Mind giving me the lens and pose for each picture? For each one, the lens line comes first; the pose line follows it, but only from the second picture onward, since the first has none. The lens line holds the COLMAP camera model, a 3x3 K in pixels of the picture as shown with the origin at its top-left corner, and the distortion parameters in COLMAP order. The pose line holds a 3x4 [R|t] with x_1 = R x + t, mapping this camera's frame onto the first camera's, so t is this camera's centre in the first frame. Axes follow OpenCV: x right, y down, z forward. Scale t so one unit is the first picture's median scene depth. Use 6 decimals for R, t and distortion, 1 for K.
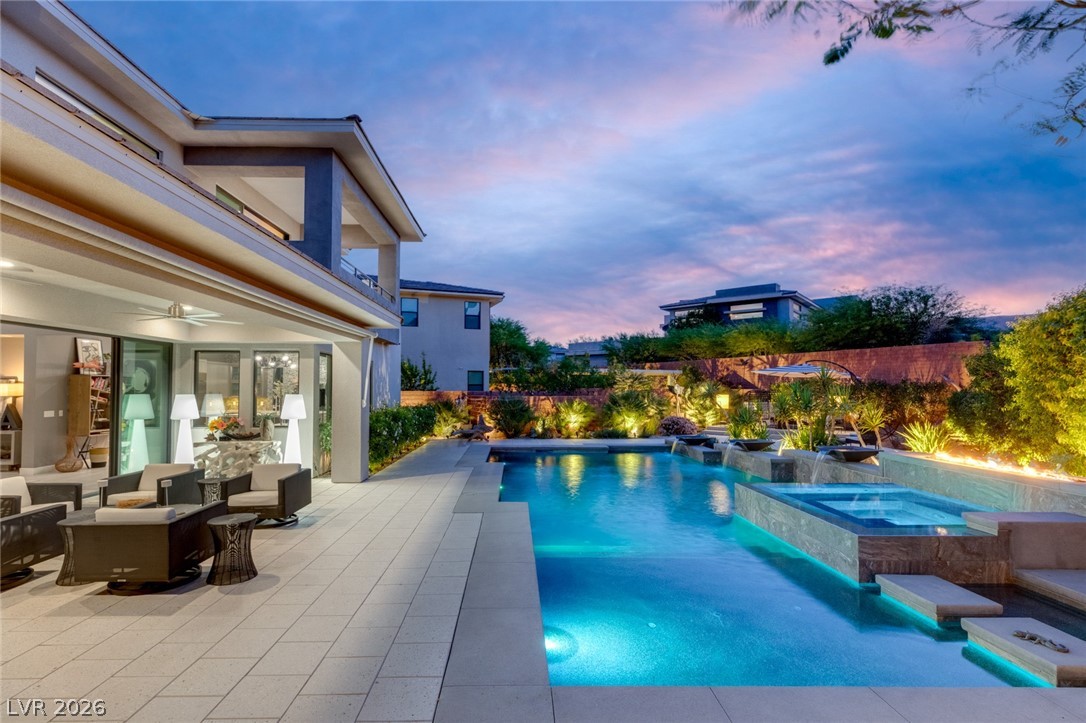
lens RADIAL K [[496.9, 0, 534.8], [0, 496.9, 365.6], [0, 0, 1]] dist [-0.000185, -0.000387]
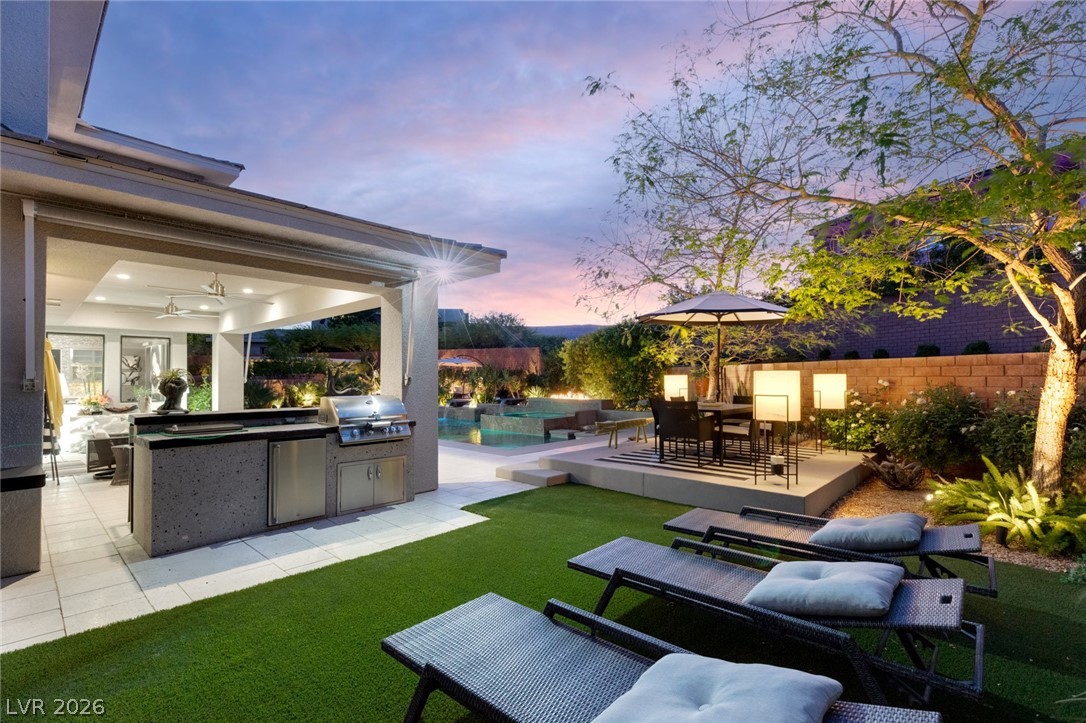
lens RADIAL K [[496.9, 0, 534.8], [0, 496.9, 365.6], [0, 0, 1]] dist [-0.000185, -0.000387]
pose [[0.699812, 0.011600, 0.714233, -0.406672], [-0.025504, 0.999636, 0.008753, 0.002514], [-0.713872, -0.024342, 0.699853, -0.273780]]
